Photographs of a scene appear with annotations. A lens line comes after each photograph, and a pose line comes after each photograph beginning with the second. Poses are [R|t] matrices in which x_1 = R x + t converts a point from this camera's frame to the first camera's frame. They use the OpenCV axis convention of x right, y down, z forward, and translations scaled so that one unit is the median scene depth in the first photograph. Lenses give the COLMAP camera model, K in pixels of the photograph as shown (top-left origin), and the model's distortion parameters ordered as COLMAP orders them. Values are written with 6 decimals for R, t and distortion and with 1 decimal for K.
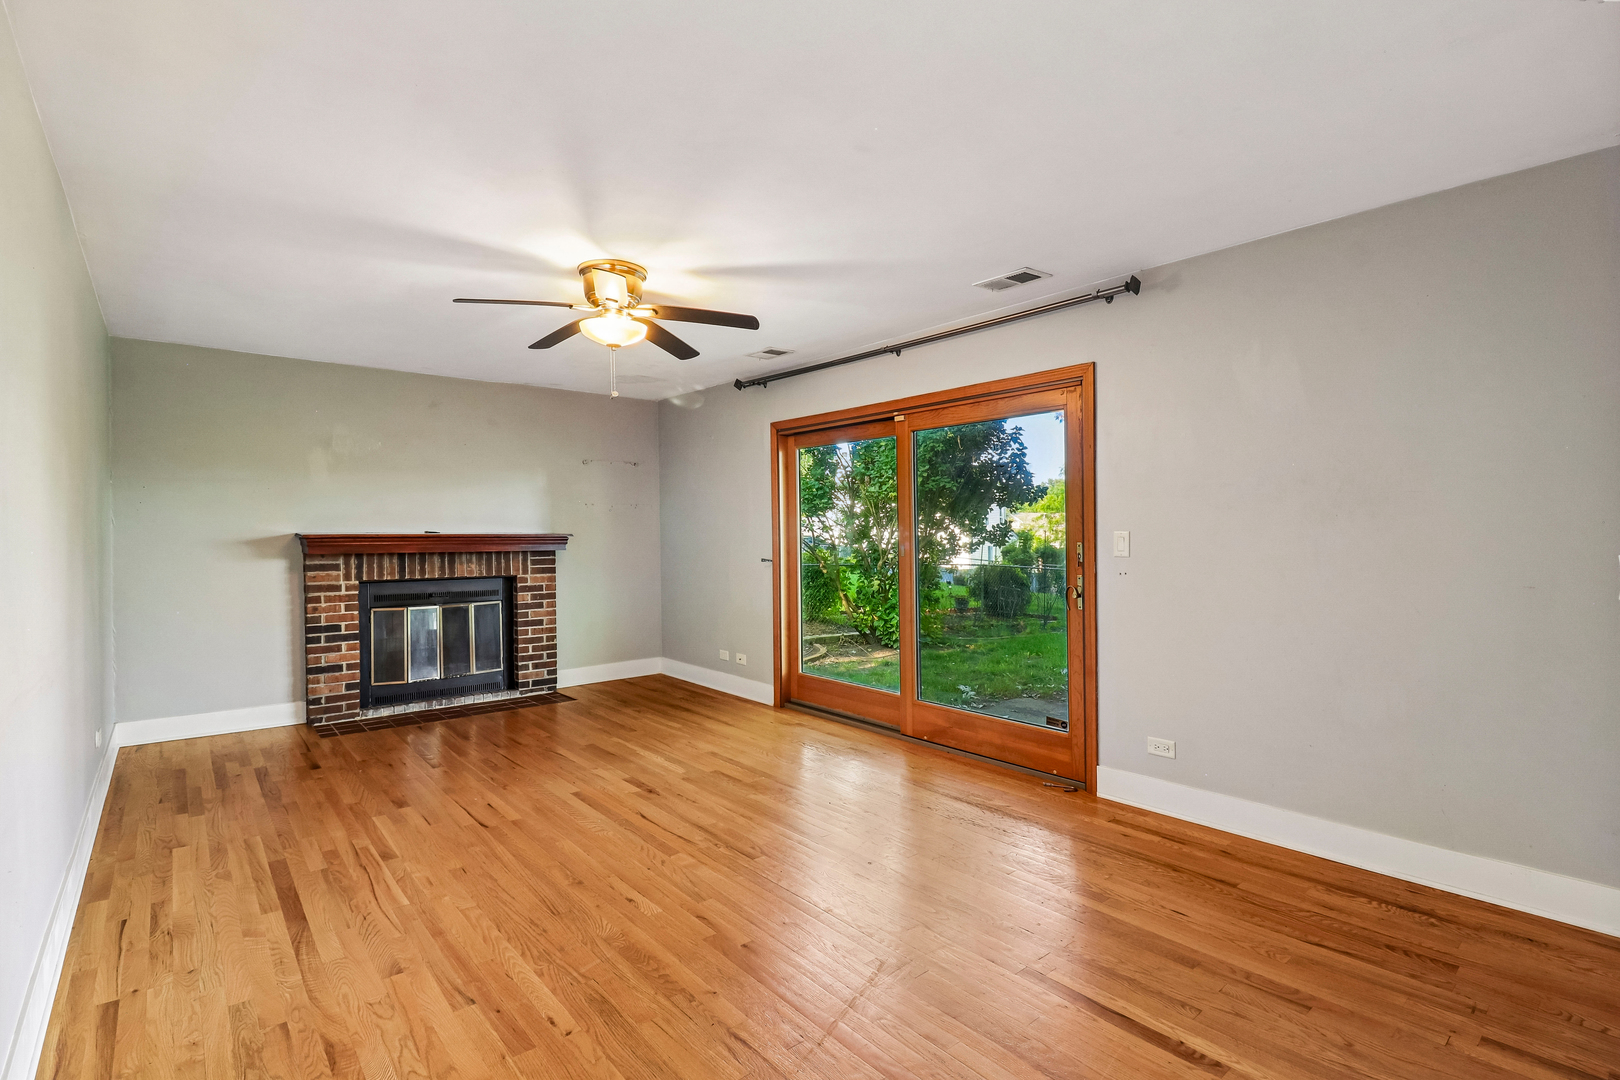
lens RADIAL K [[771.3, 0, 810.2], [0, 771.3, 537.3], [0, 0, 1]] dist [-0.016904, 0.000044]
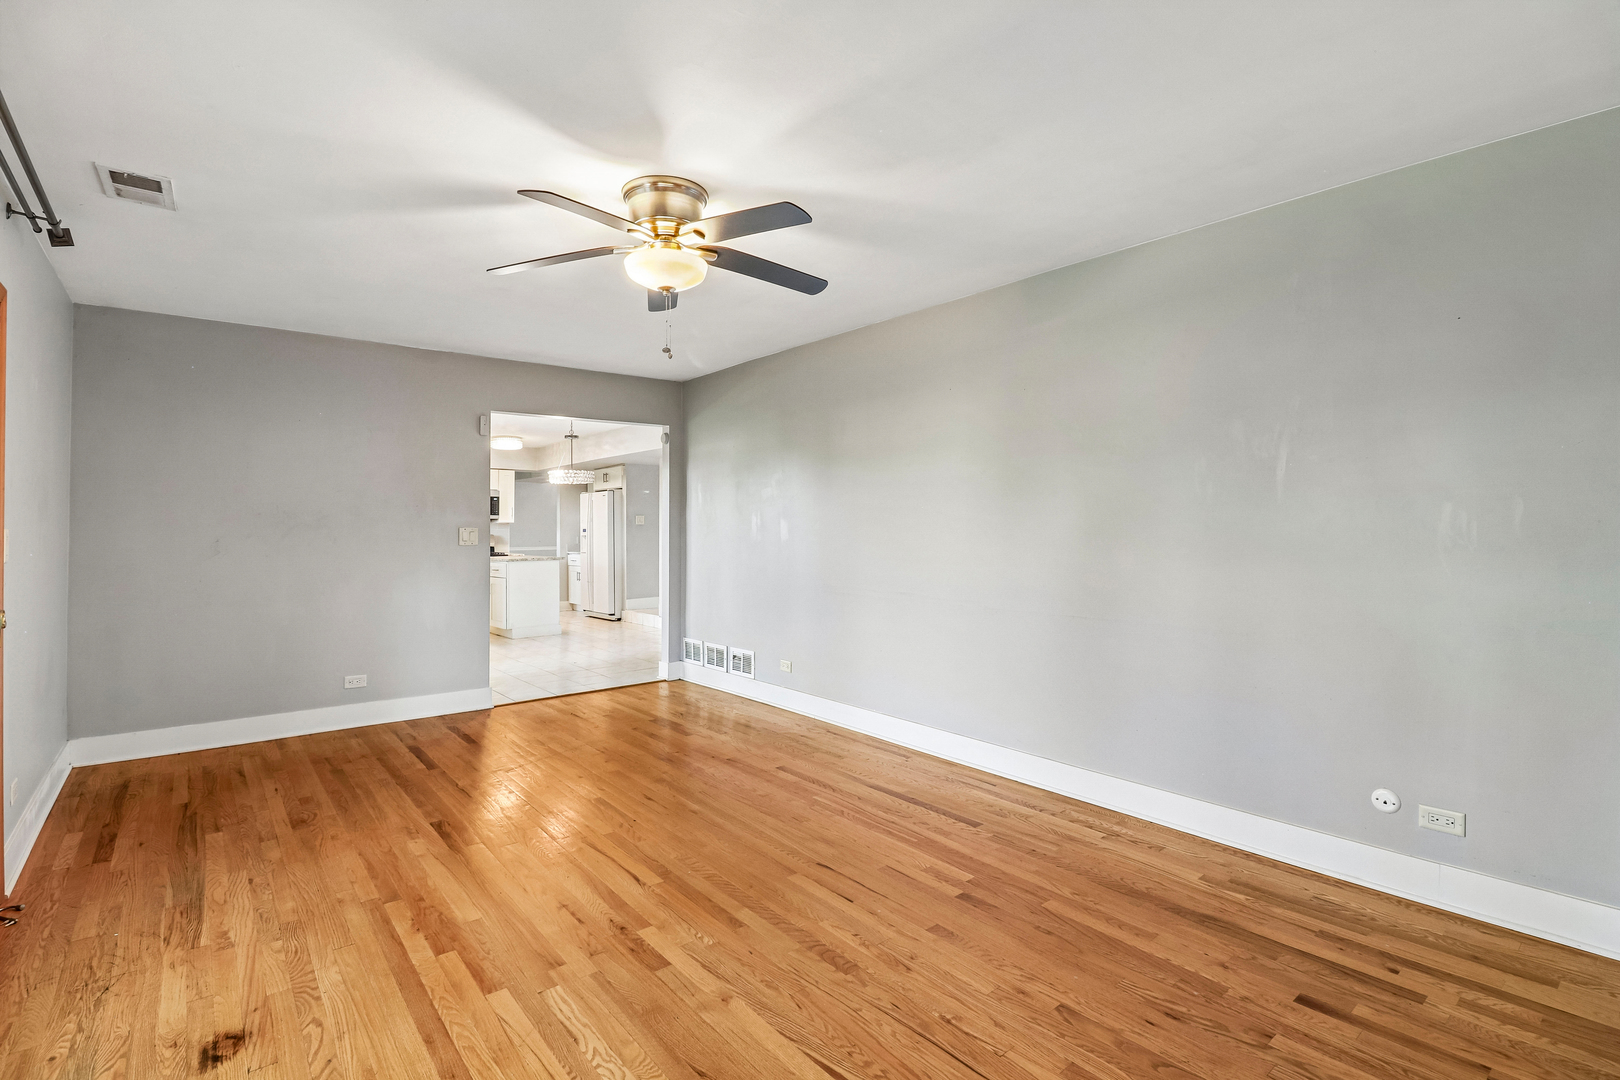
lens RADIAL K [[771.3, 0, 809.9], [0, 771.3, 533.3], [0, 0, 1]] dist [-0.016904, 0.000044]
pose [[-0.999850, 0.010880, 0.013459, -0.412603], [0.011060, 0.999850, 0.013340, -0.005508], [-0.013312, 0.013487, -0.999820, 1.791887]]
